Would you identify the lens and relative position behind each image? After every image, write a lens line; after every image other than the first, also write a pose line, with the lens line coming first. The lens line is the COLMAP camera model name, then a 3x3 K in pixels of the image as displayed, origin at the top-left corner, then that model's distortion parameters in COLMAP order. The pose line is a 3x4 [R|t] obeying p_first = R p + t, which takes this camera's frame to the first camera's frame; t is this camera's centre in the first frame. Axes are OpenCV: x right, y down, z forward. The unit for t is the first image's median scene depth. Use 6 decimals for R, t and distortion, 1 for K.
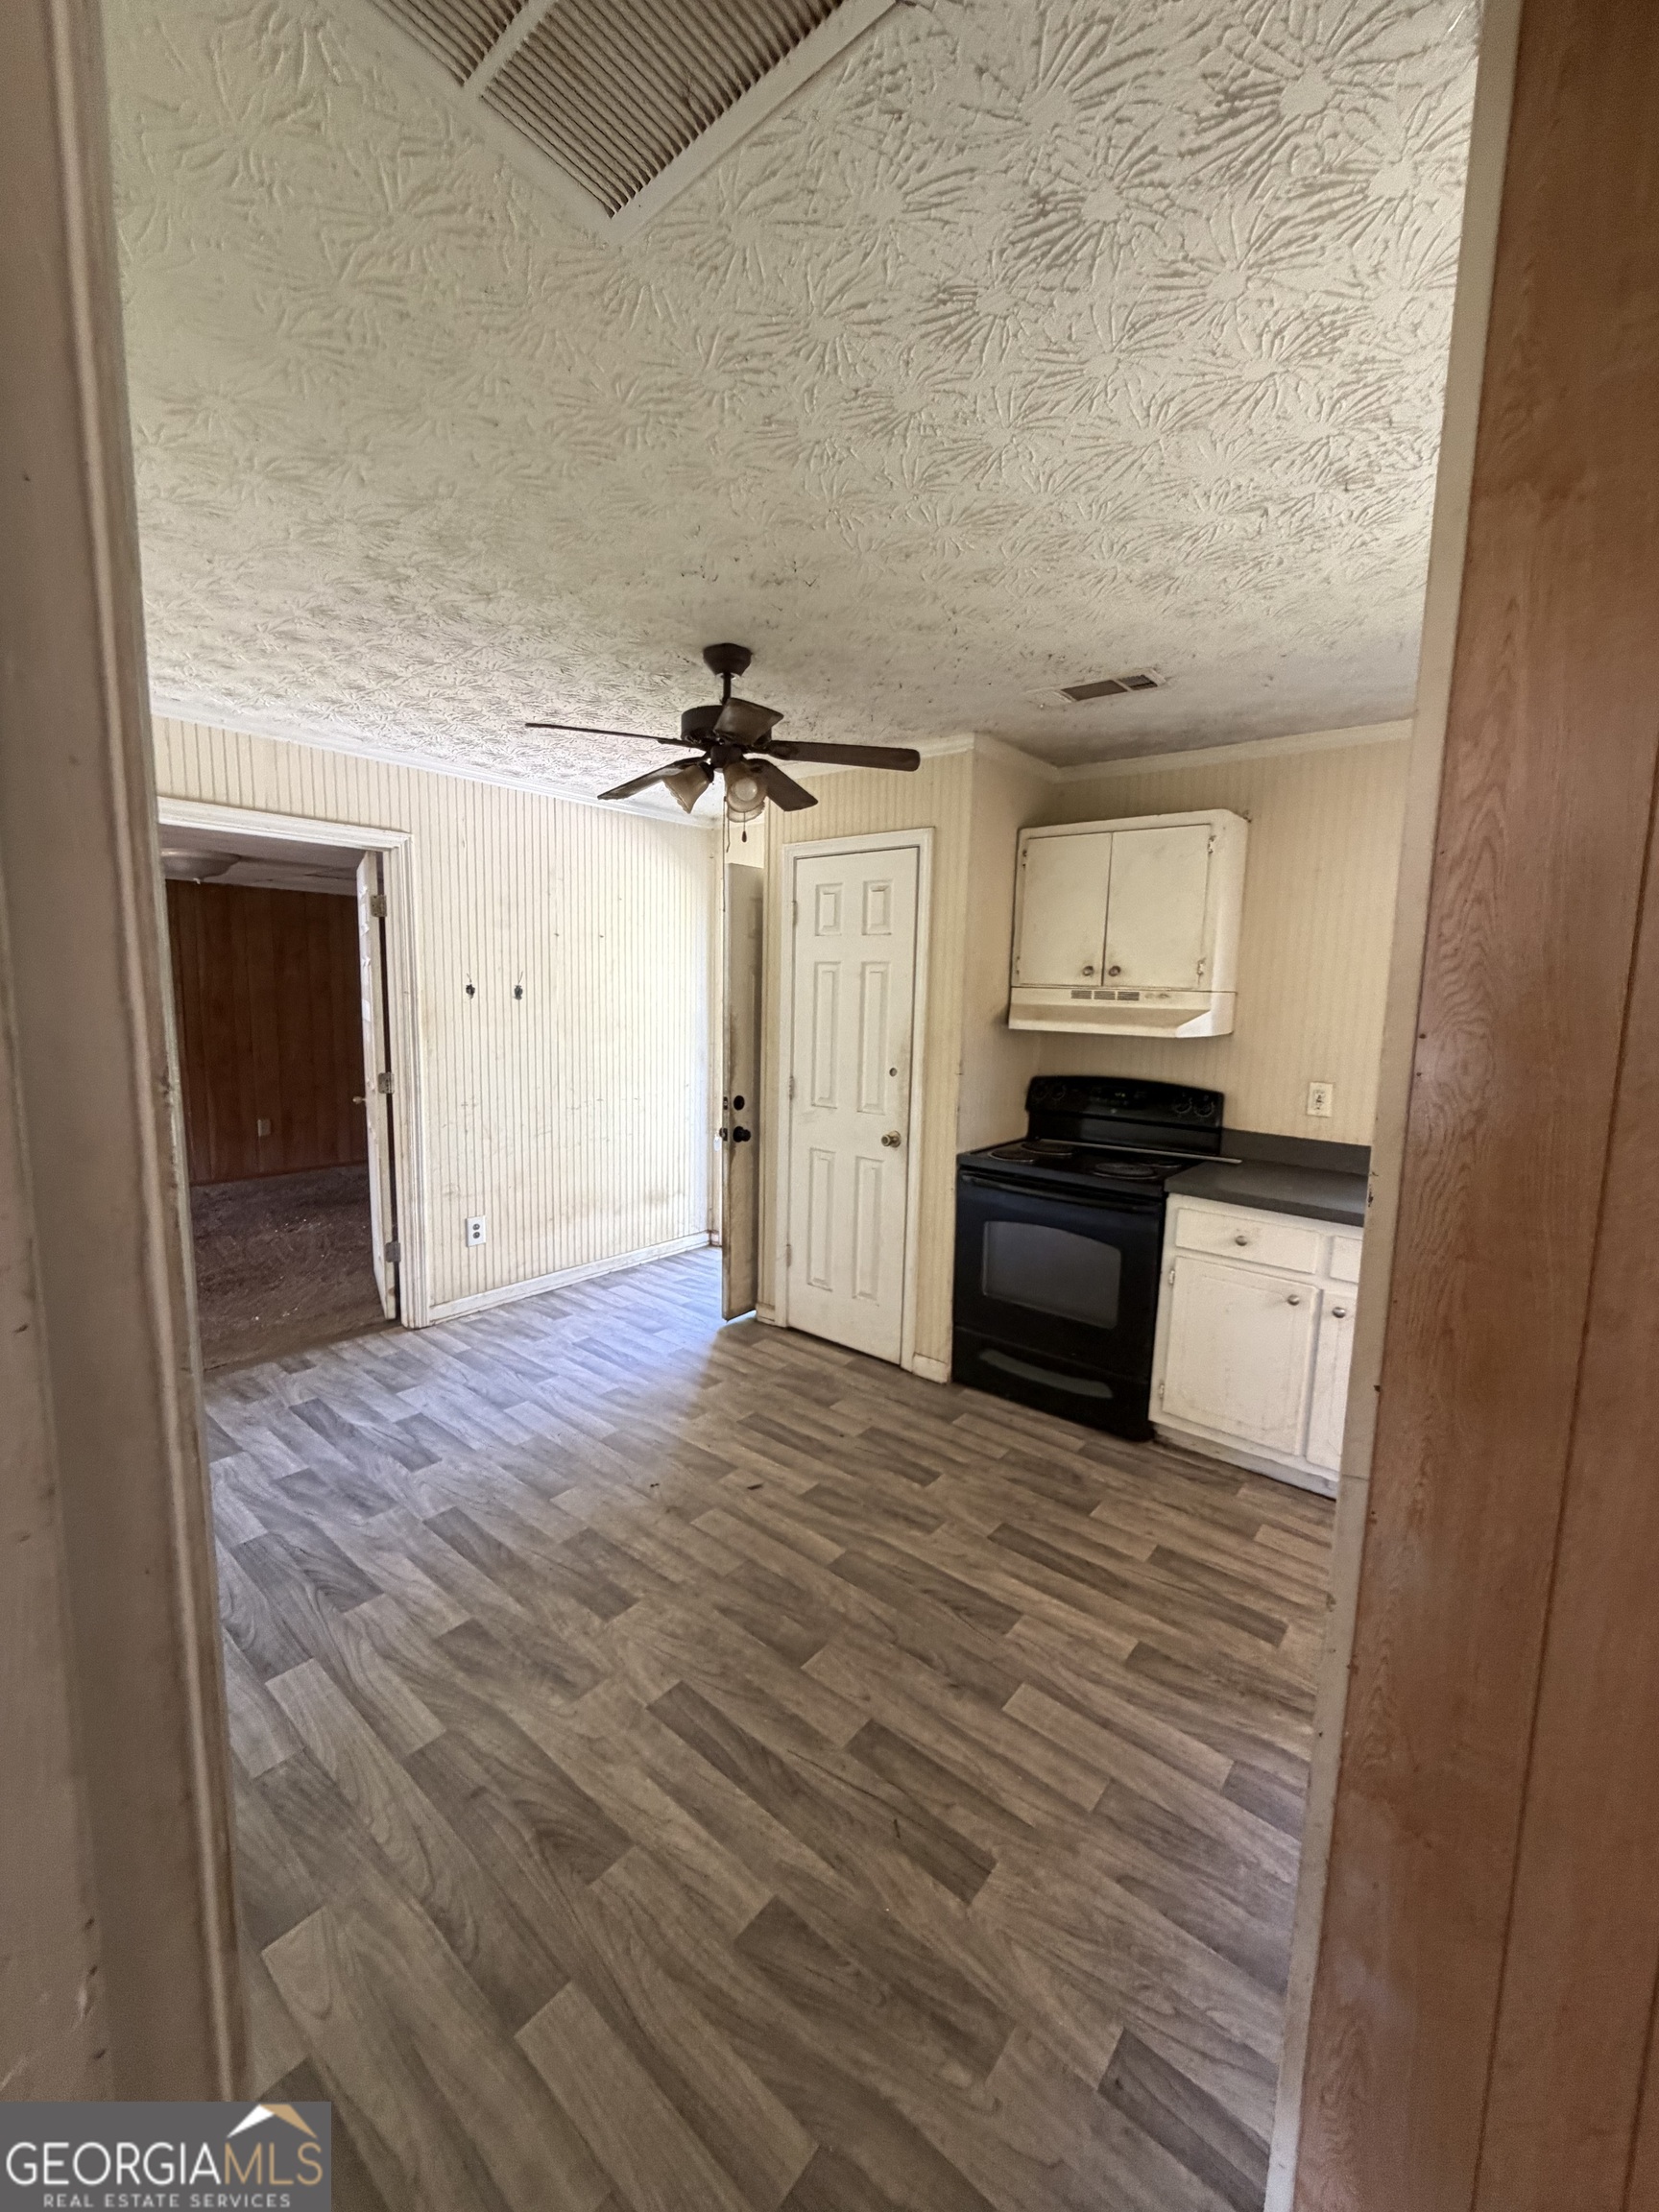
lens RADIAL K [[893.1, 0, 830.1], [0, 893.1, 1102.2], [0, 0, 1]] dist [-0.002023, -0.000094]
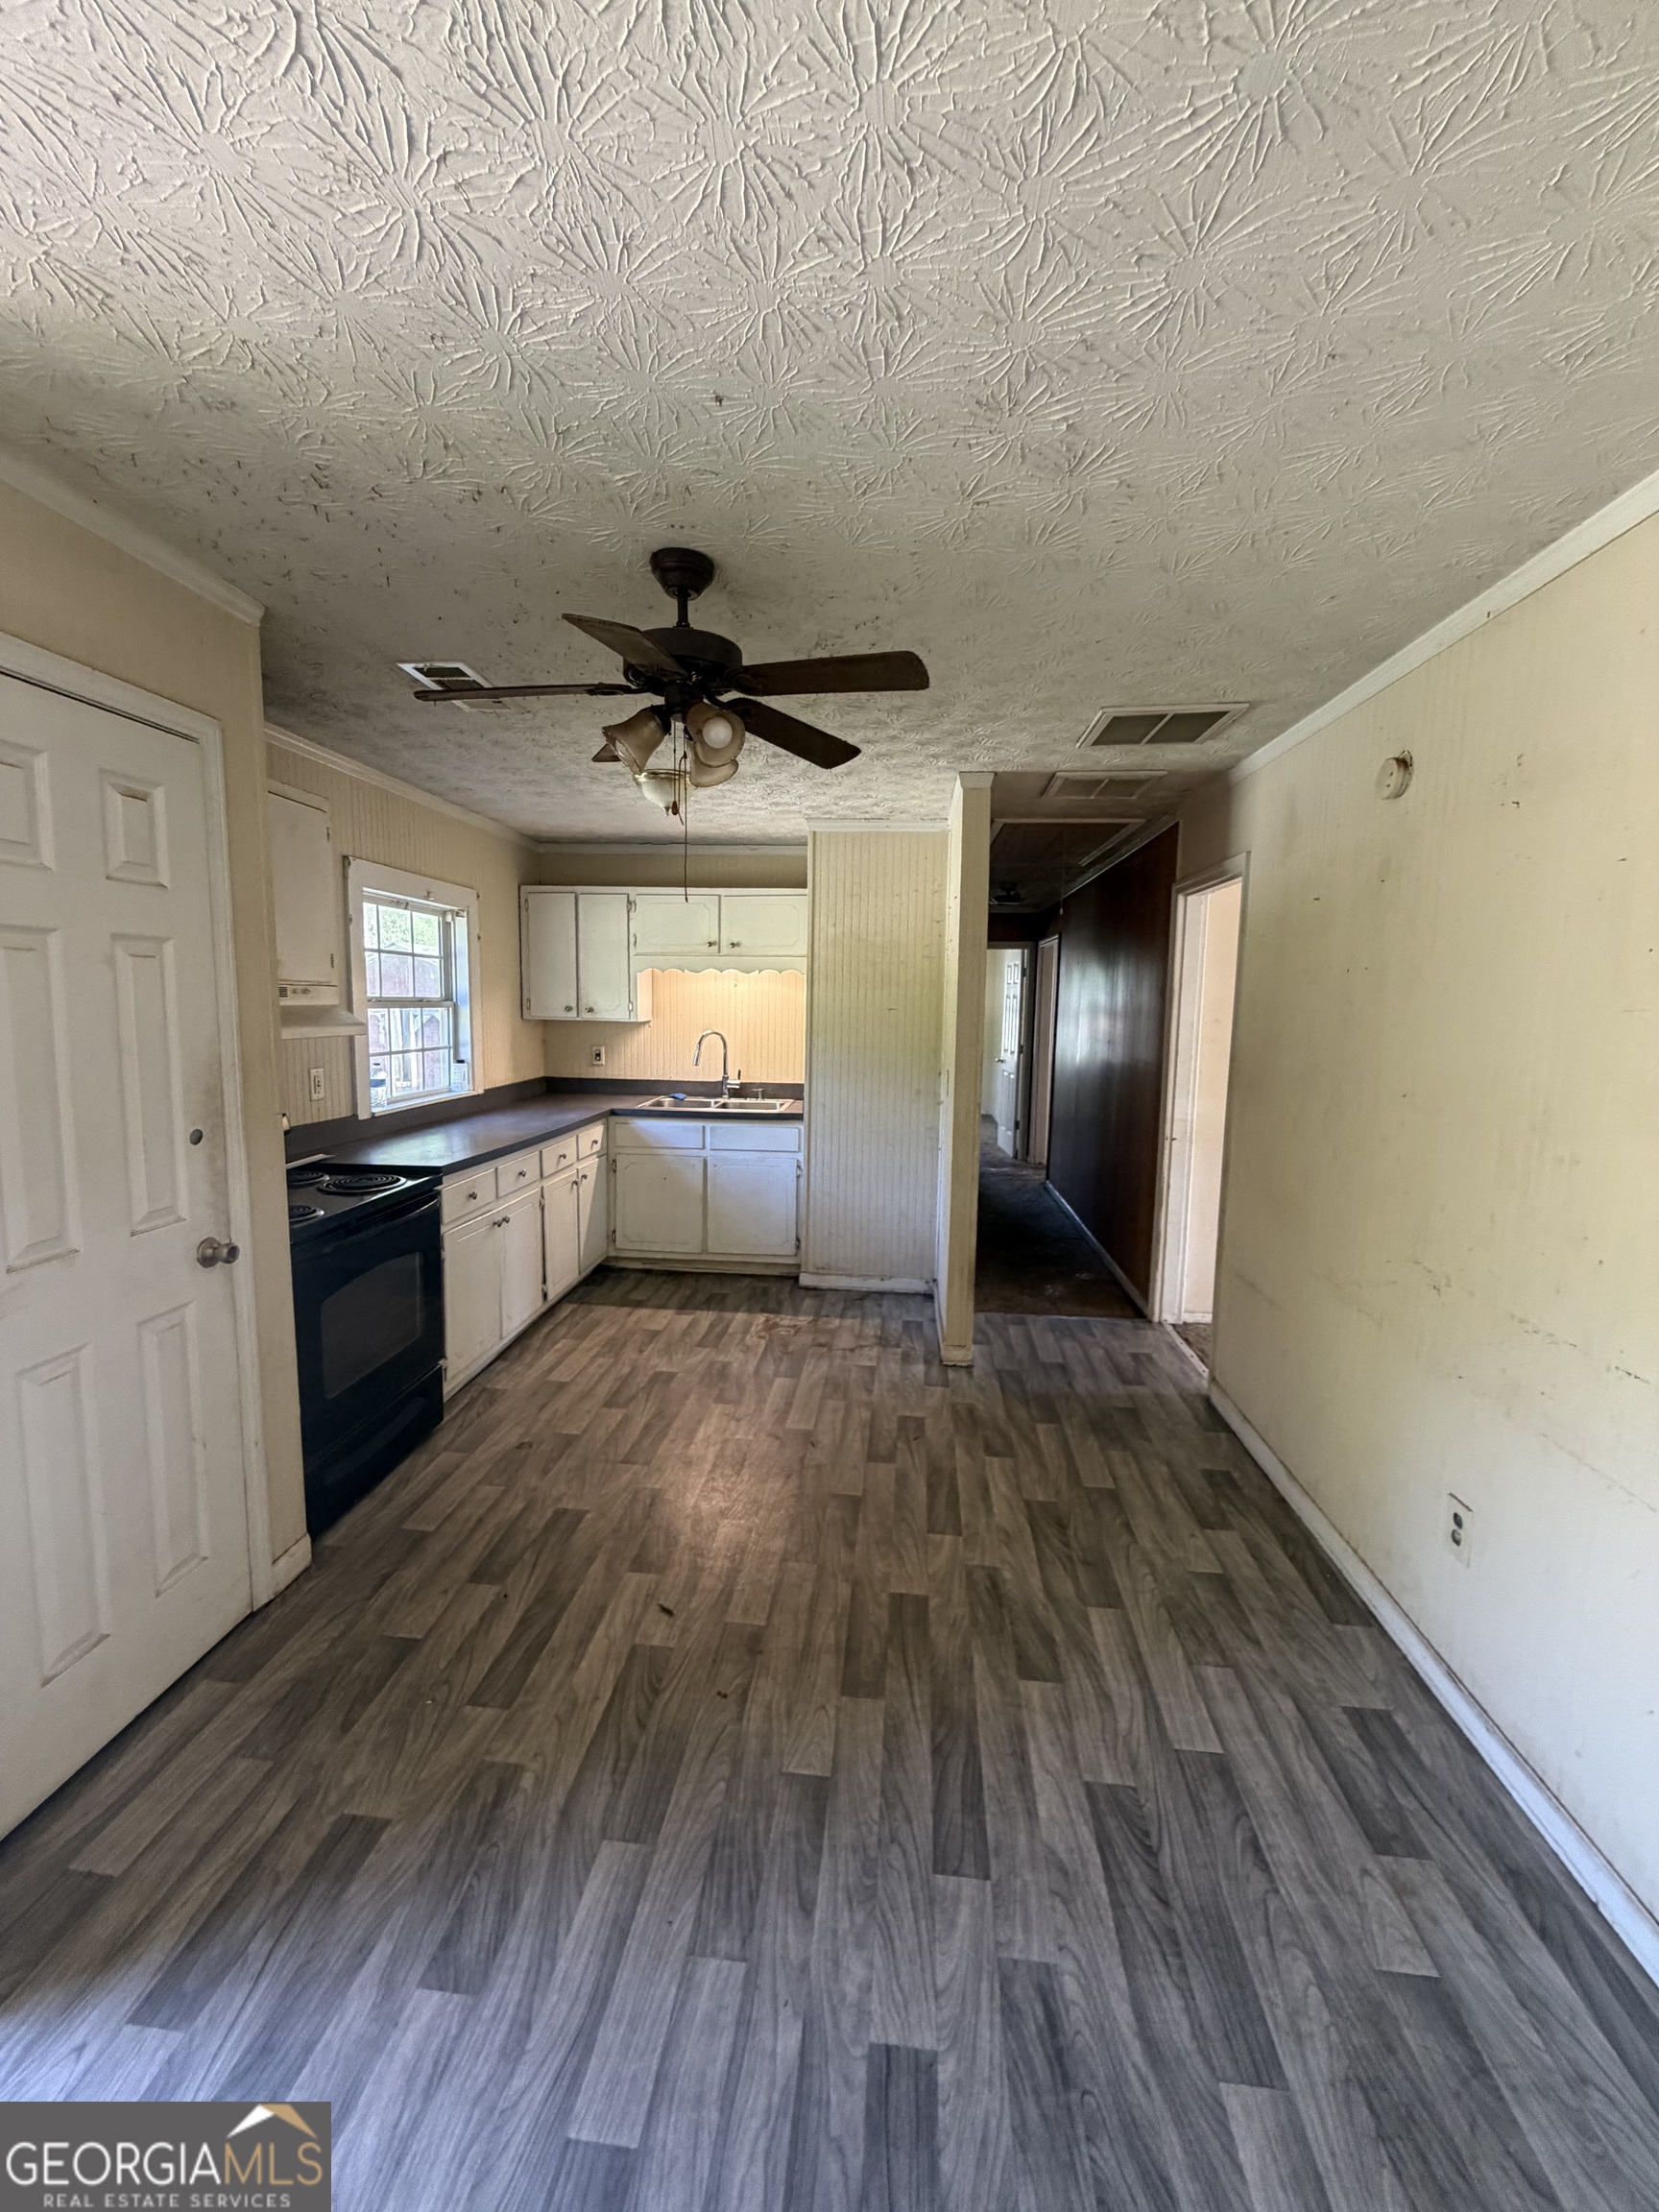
lens RADIAL K [[893.1, 0, 825.6], [0, 893.1, 1103.2], [0, 0, 1]] dist [-0.002023, -0.000094]
pose [[-0.563465, -0.128703, 0.816053, -0.838169], [0.074967, 0.975750, 0.205652, -0.193052], [-0.822732, 0.177055, -0.540152, 1.346710]]
